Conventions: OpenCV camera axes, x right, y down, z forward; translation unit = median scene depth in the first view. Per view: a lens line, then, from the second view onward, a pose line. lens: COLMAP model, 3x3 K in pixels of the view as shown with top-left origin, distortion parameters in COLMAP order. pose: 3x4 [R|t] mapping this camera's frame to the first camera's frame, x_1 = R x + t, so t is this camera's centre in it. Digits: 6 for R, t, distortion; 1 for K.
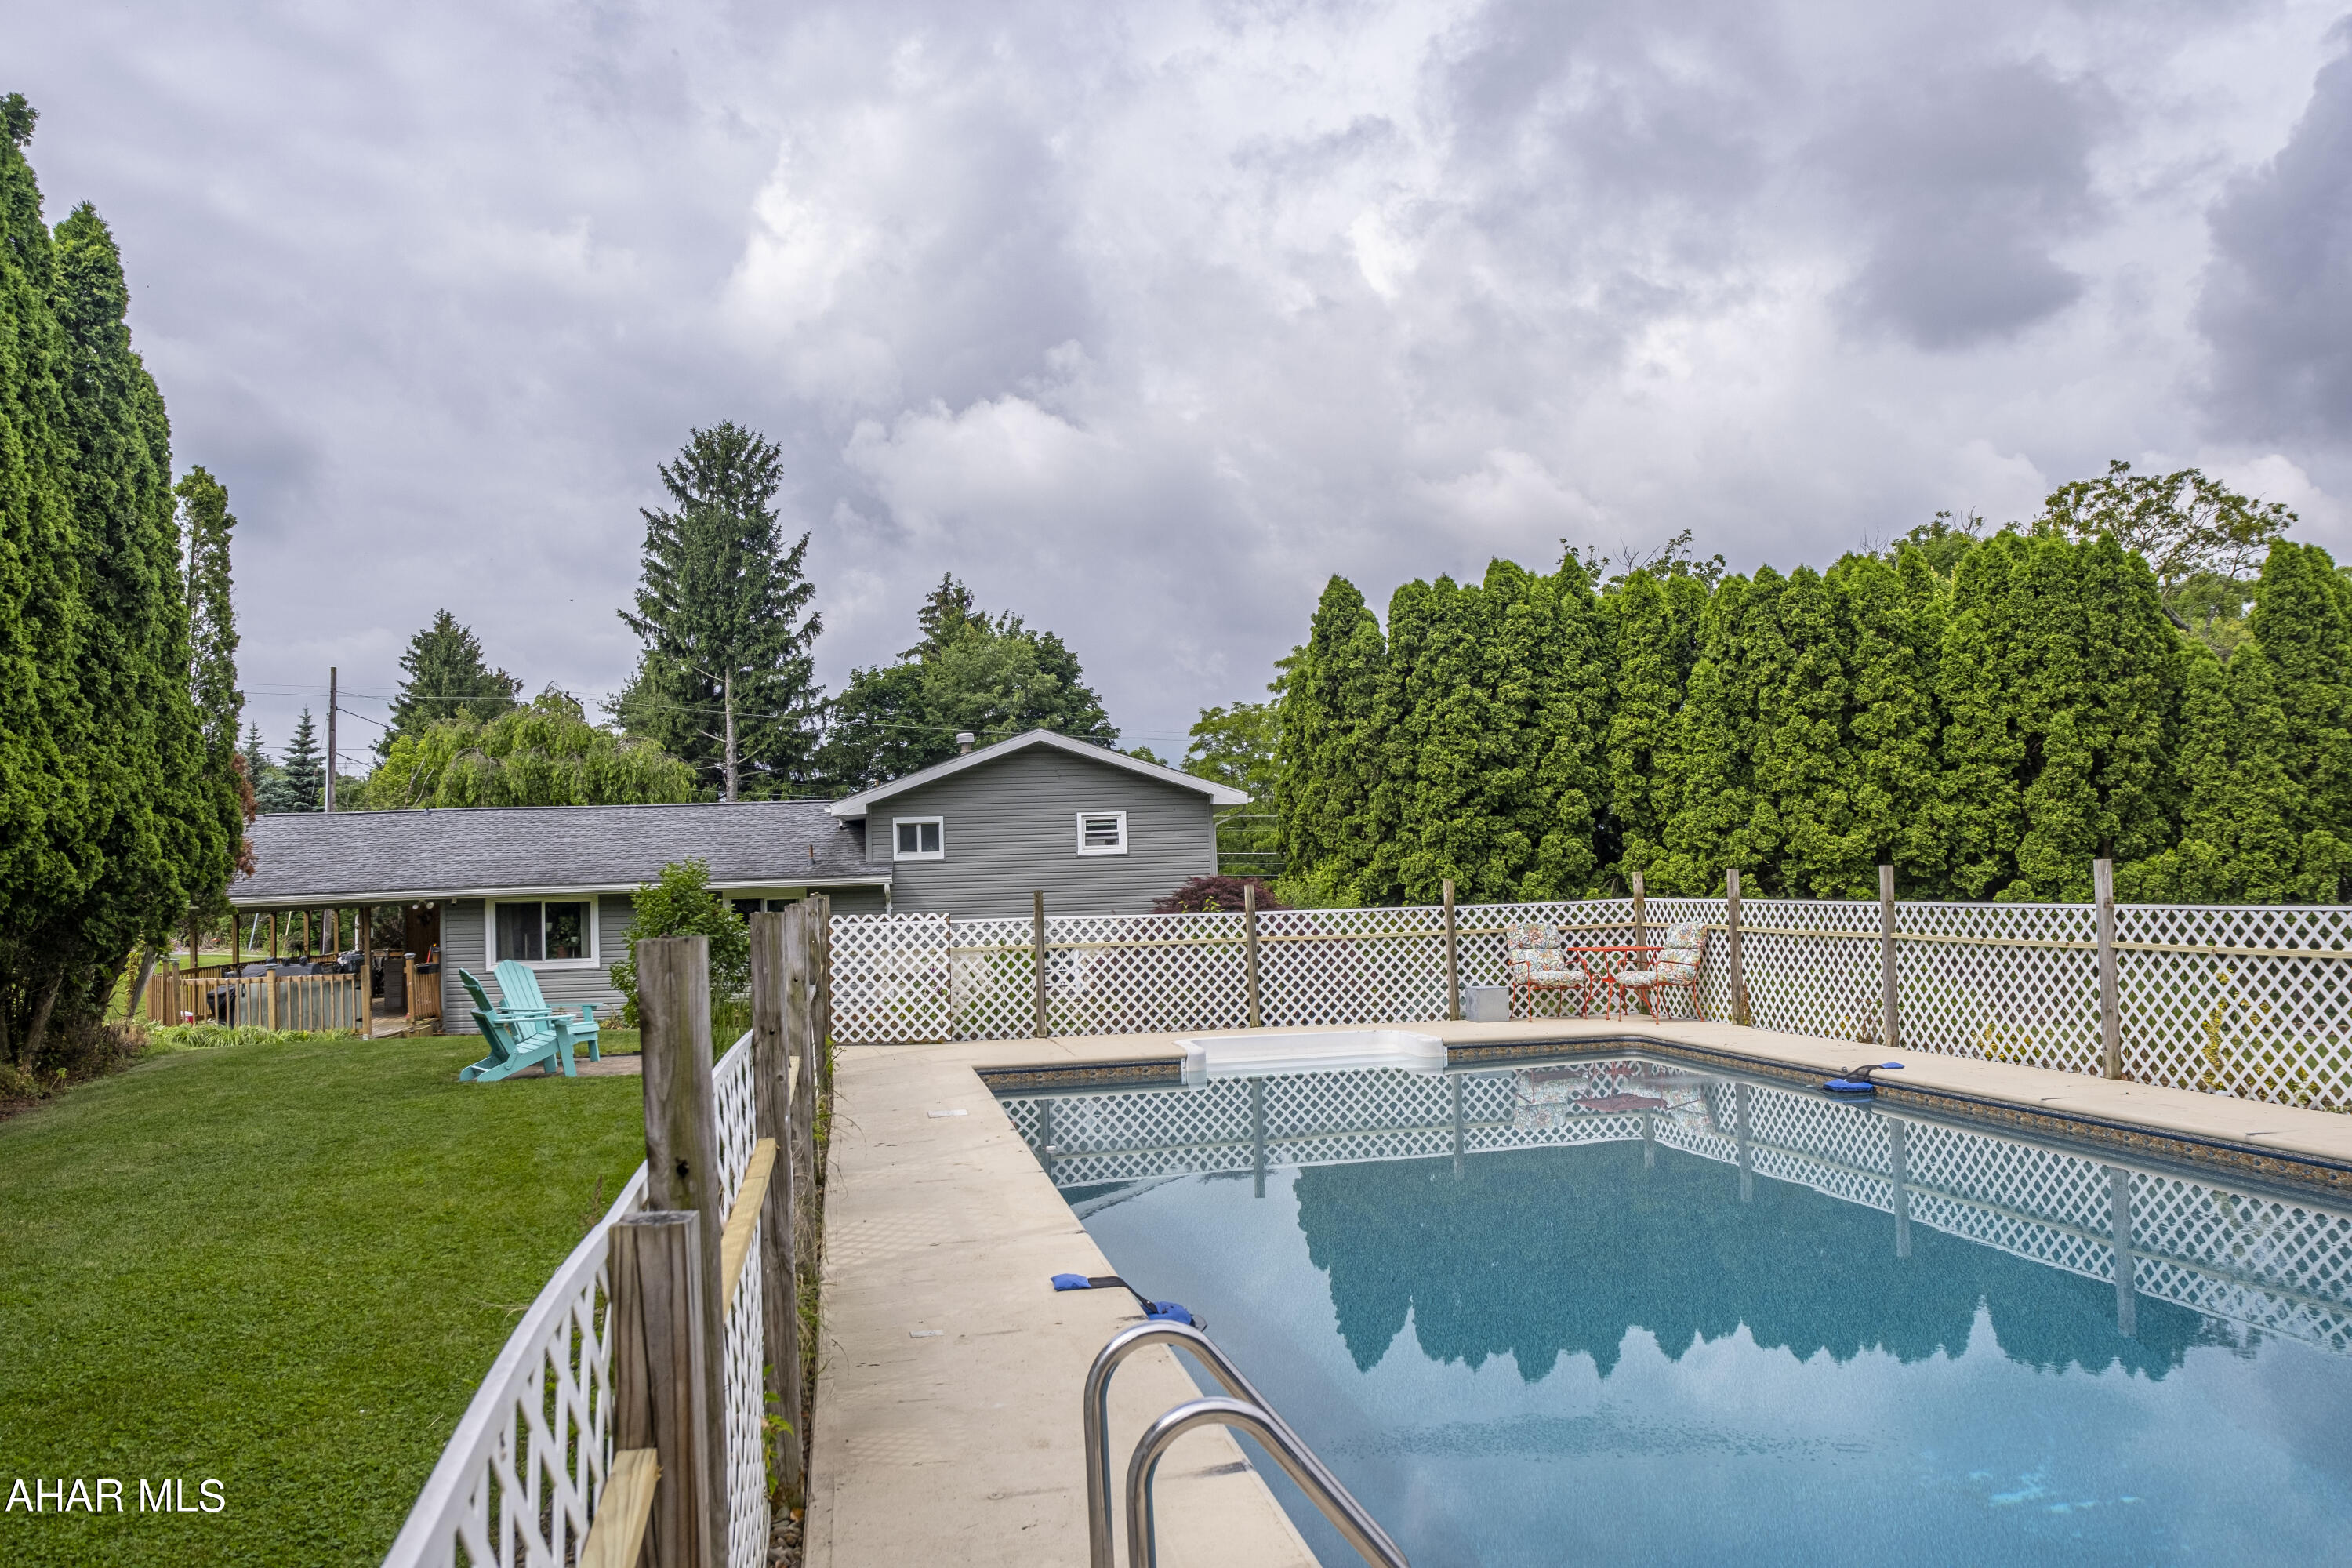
lens RADIAL K [[1698.7, 0, 1171.1], [0, 1698.7, 769.2], [0, 0, 1]] dist [-0.081555, 0.059022]
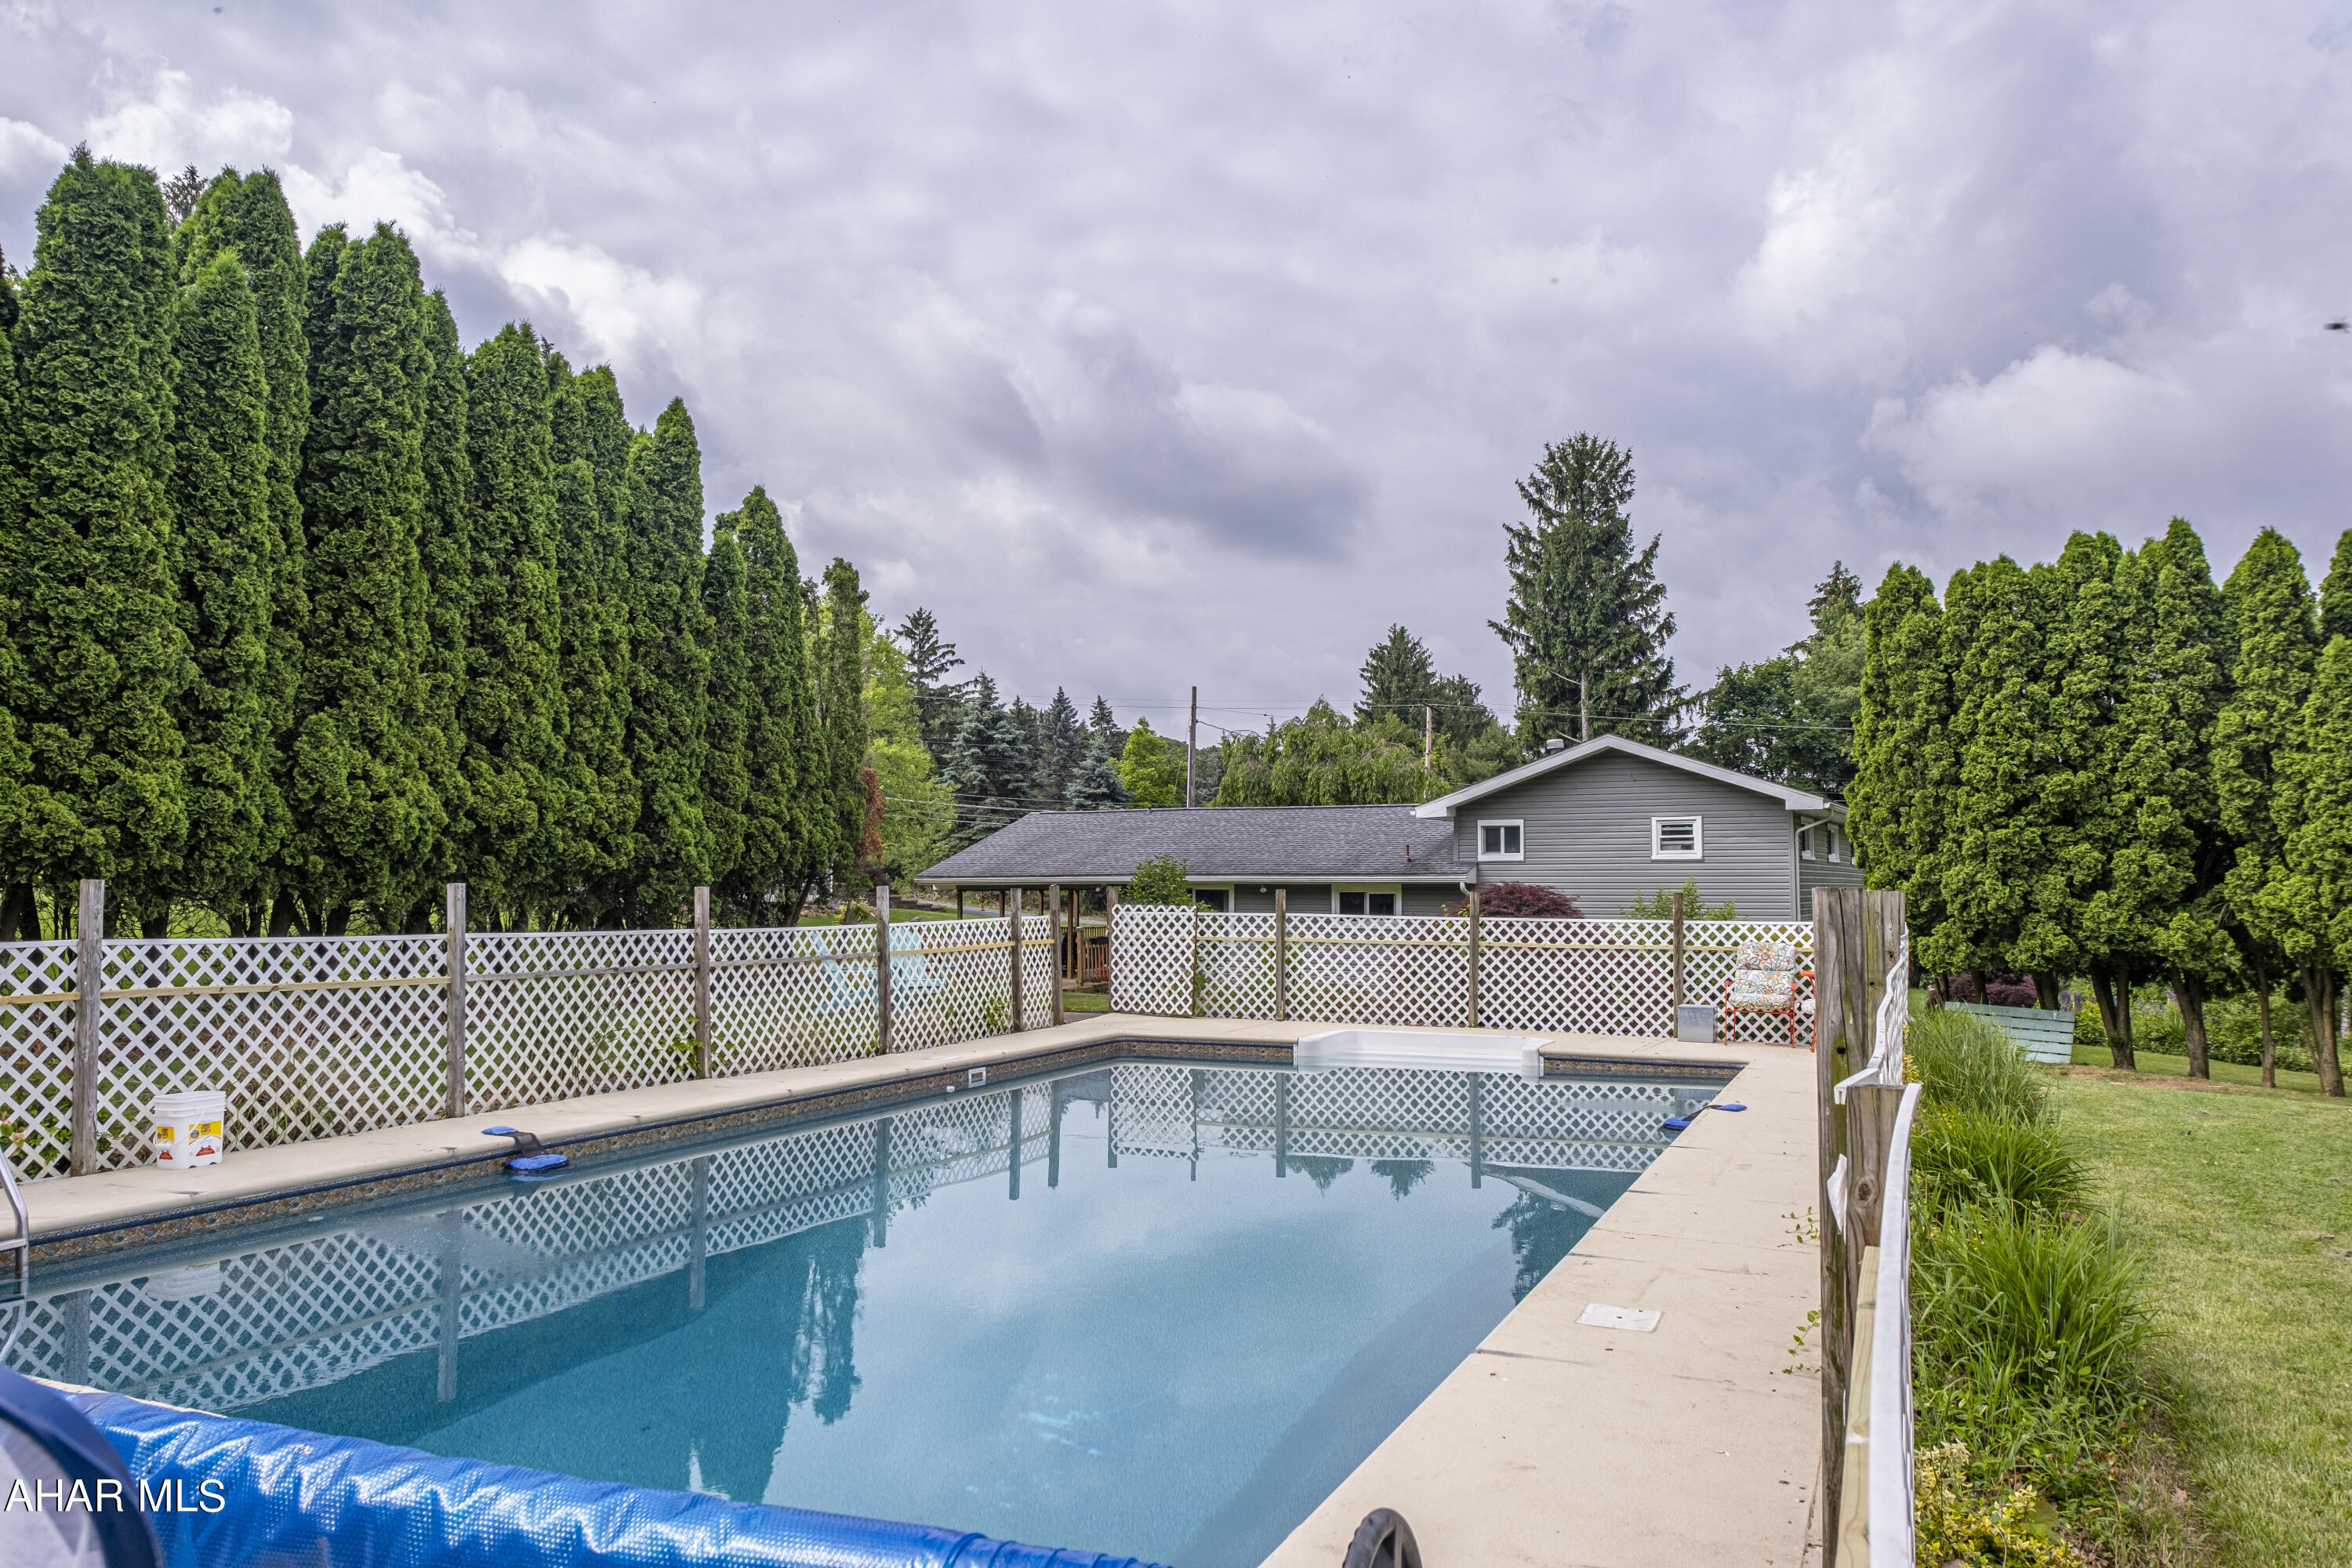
lens RADIAL K [[1698.7, 0, 1171.1], [0, 1698.7, 769.2], [0, 0, 1]] dist [-0.081555, 0.059022]
pose [[0.808602, -0.005932, -0.588326, 0.326000], [0.007974, 0.999968, 0.000876, -0.006311], [0.588302, -0.005400, 0.808623, 0.028676]]
